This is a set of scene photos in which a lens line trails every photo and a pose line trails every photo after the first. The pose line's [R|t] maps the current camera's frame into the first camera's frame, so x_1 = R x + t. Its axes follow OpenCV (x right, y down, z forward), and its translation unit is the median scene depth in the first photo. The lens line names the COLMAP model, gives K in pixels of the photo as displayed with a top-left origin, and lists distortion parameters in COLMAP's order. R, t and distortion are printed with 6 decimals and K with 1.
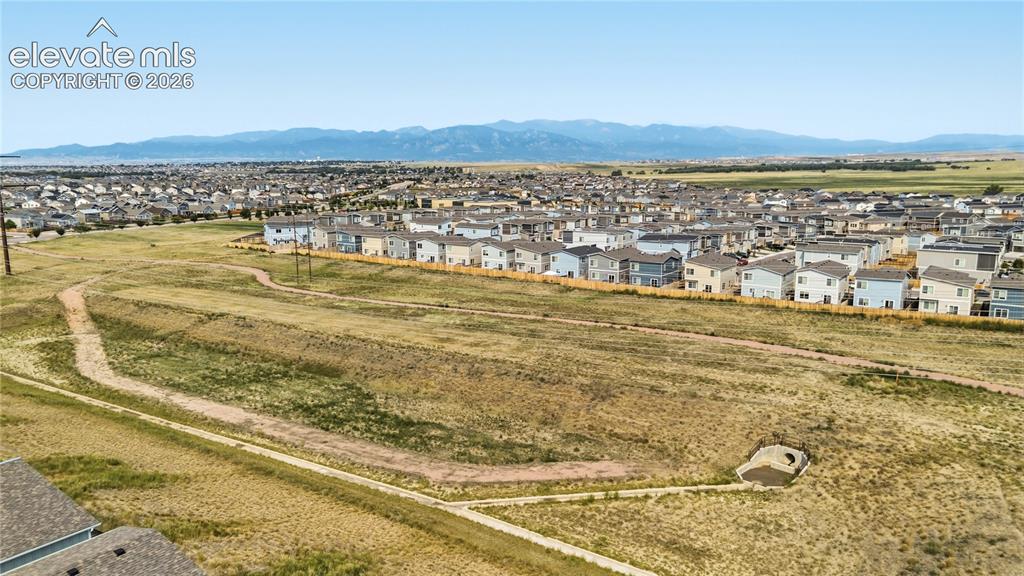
lens RADIAL K [[725.6, 0, 511.3], [0, 725.6, 285.6], [0, 0, 1]] dist [0.061296, -0.057547]
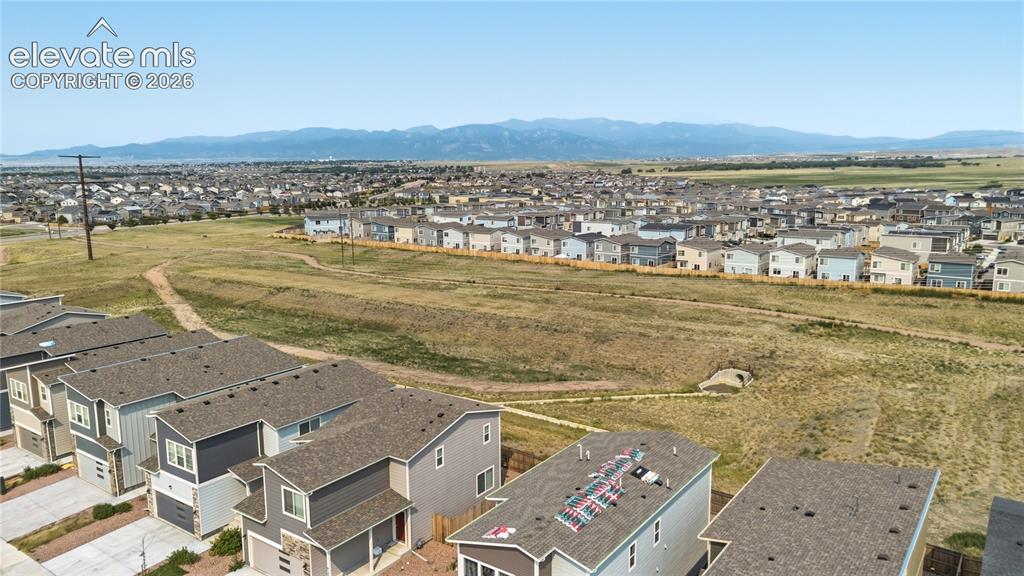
lens RADIAL K [[725.6, 0, 512.8], [0, 725.6, 292.4], [0, 0, 1]] dist [0.061296, -0.057547]
pose [[0.999922, -0.002364, -0.012297, -0.009985], [0.002494, 0.999941, 0.010568, 0.029924], [0.012272, -0.010598, 0.999869, -0.165710]]
